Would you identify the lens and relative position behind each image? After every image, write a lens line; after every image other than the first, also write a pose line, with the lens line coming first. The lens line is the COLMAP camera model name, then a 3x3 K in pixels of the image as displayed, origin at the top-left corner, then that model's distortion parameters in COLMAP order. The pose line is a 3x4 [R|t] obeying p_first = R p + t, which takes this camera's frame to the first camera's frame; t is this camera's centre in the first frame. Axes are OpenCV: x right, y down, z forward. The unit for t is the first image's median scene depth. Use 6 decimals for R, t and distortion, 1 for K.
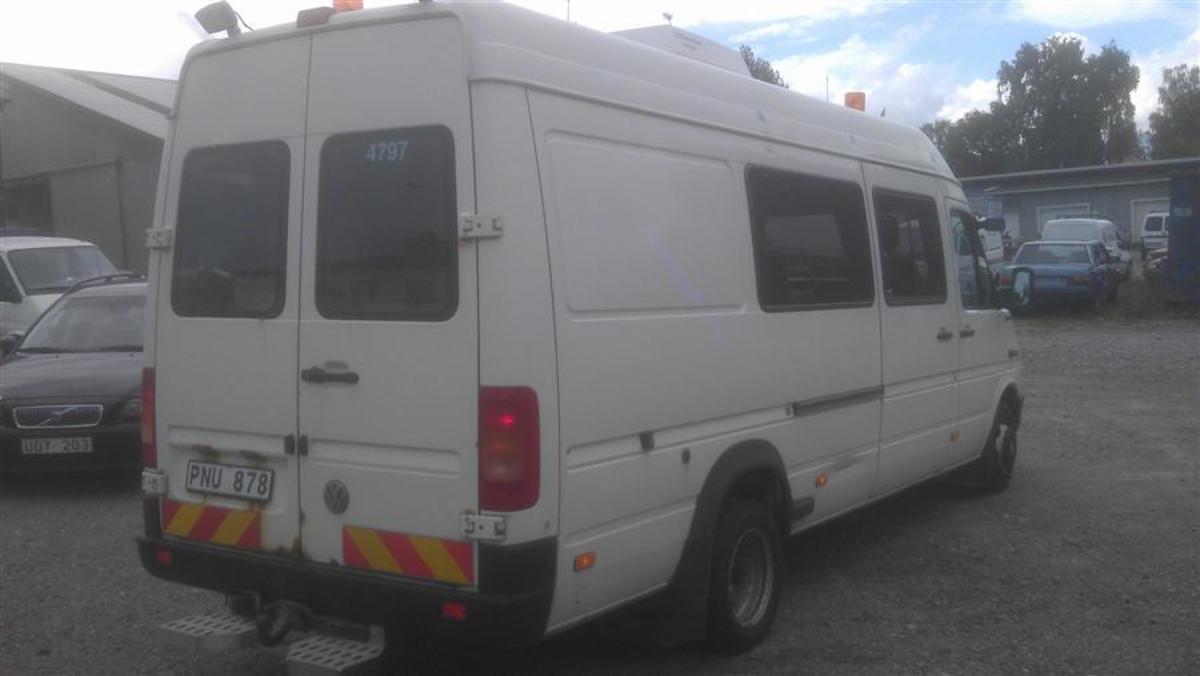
lens RADIAL K [[1211.7, 0, 600.5], [0, 1211.7, 385.2], [0, 0, 1]] dist [0.101975, -0.318767]
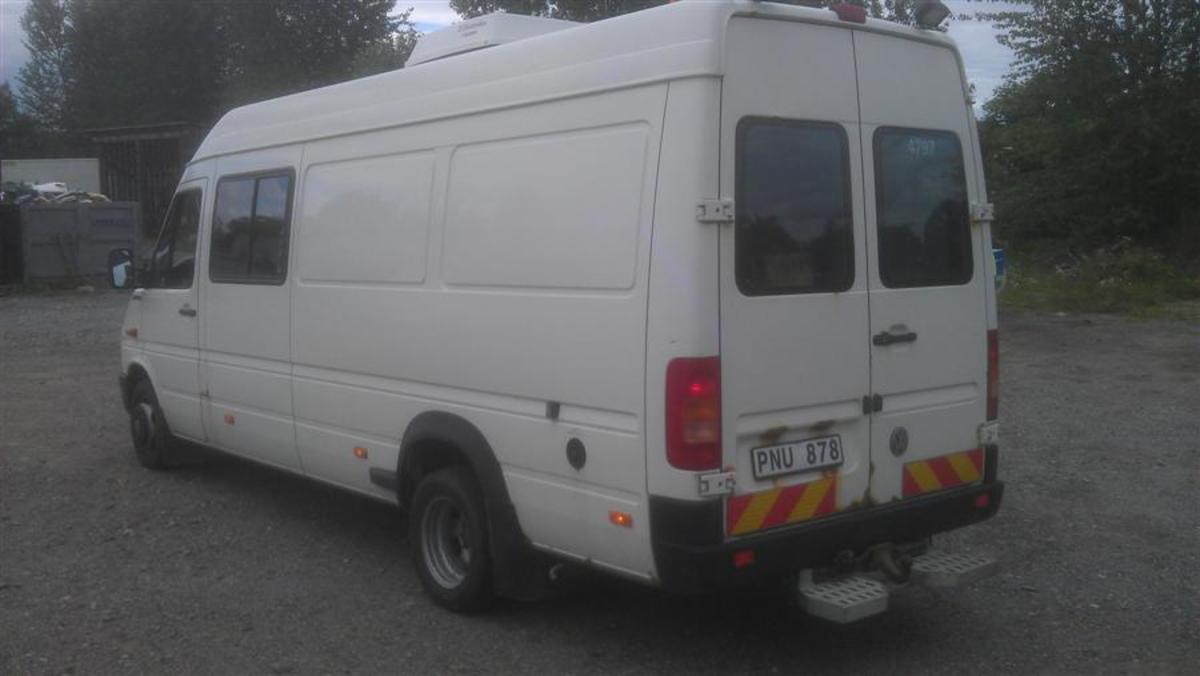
lens RADIAL K [[1193.2, 0, 597.7], [0, 1193.2, 375.8], [0, 0, 1]] dist [0.111498, -0.307173]
pose [[0.291815, -0.105395, 0.950650, -1.333773], [0.084903, 0.992841, 0.084011, -0.087709], [-0.952699, 0.056197, 0.298674, 0.896535]]
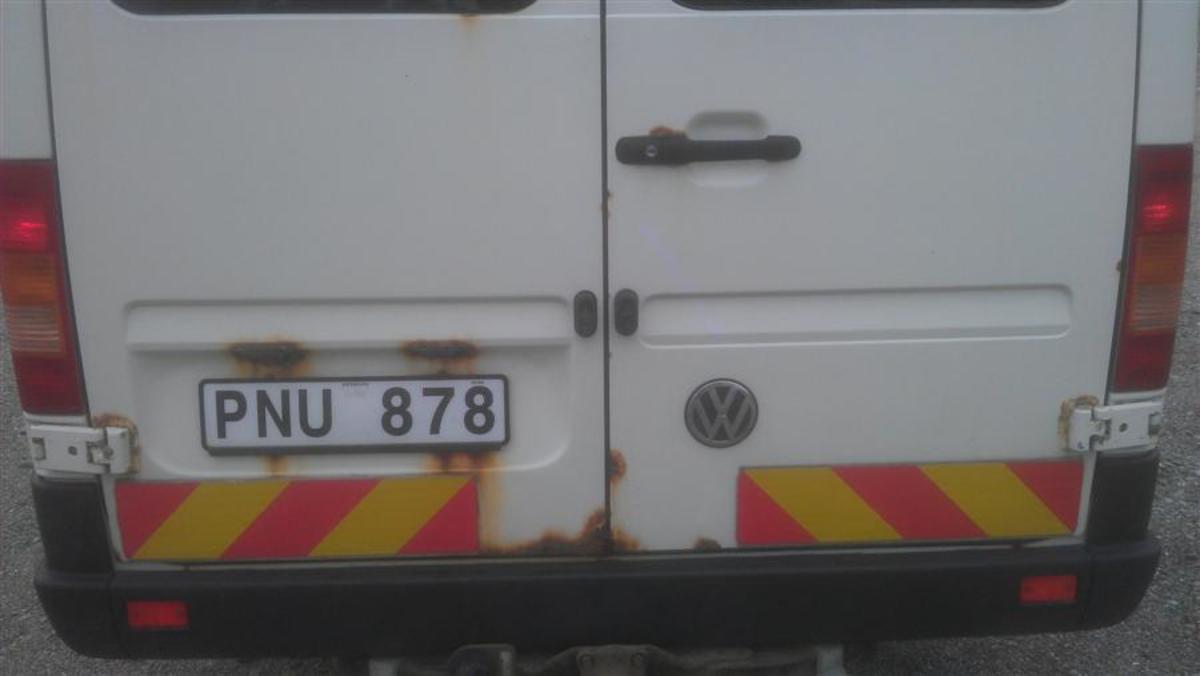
lens RADIAL K [[1193.2, 0, 597.7], [0, 1193.2, 375.8], [0, 0, 1]] dist [0.111498, -0.307173]
pose [[0.803350, -0.178784, 0.568036, -0.492410], [0.051513, 0.971157, 0.232811, -0.029016], [-0.593275, -0.157767, 0.789389, 0.648614]]
